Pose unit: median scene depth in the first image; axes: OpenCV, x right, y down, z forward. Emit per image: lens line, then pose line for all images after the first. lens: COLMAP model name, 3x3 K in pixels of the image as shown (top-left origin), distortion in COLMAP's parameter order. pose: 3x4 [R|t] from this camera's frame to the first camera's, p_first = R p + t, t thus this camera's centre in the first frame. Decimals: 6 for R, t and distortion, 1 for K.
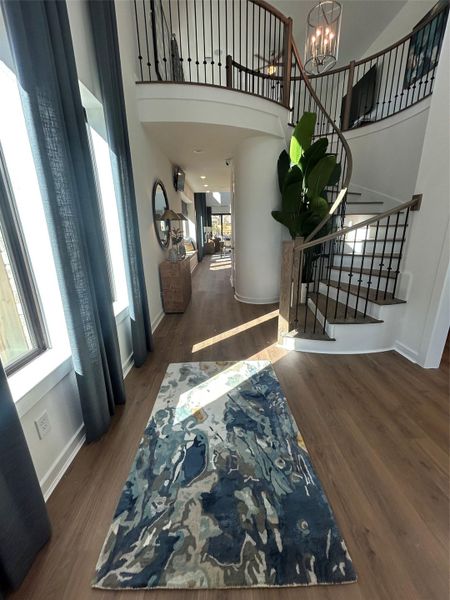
lens RADIAL K [[241.2, 0, 223.4], [0, 241.2, 299.5], [0, 0, 1]] dist [0.001758, 0.000697]
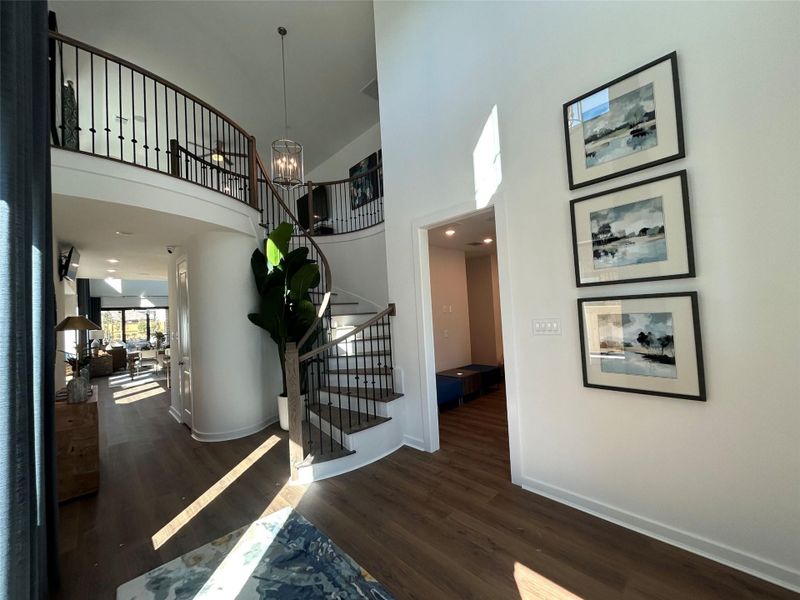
lens RADIAL K [[321.6, 0, 399.6], [0, 321.6, 301.3], [0, 0, 1]] dist [0.001758, 0.000697]
pose [[0.743258, 0.006150, 0.668976, -0.220027], [0.223960, 0.939974, -0.257470, -0.015144], [-0.630404, 0.341191, 0.697266, -0.139387]]
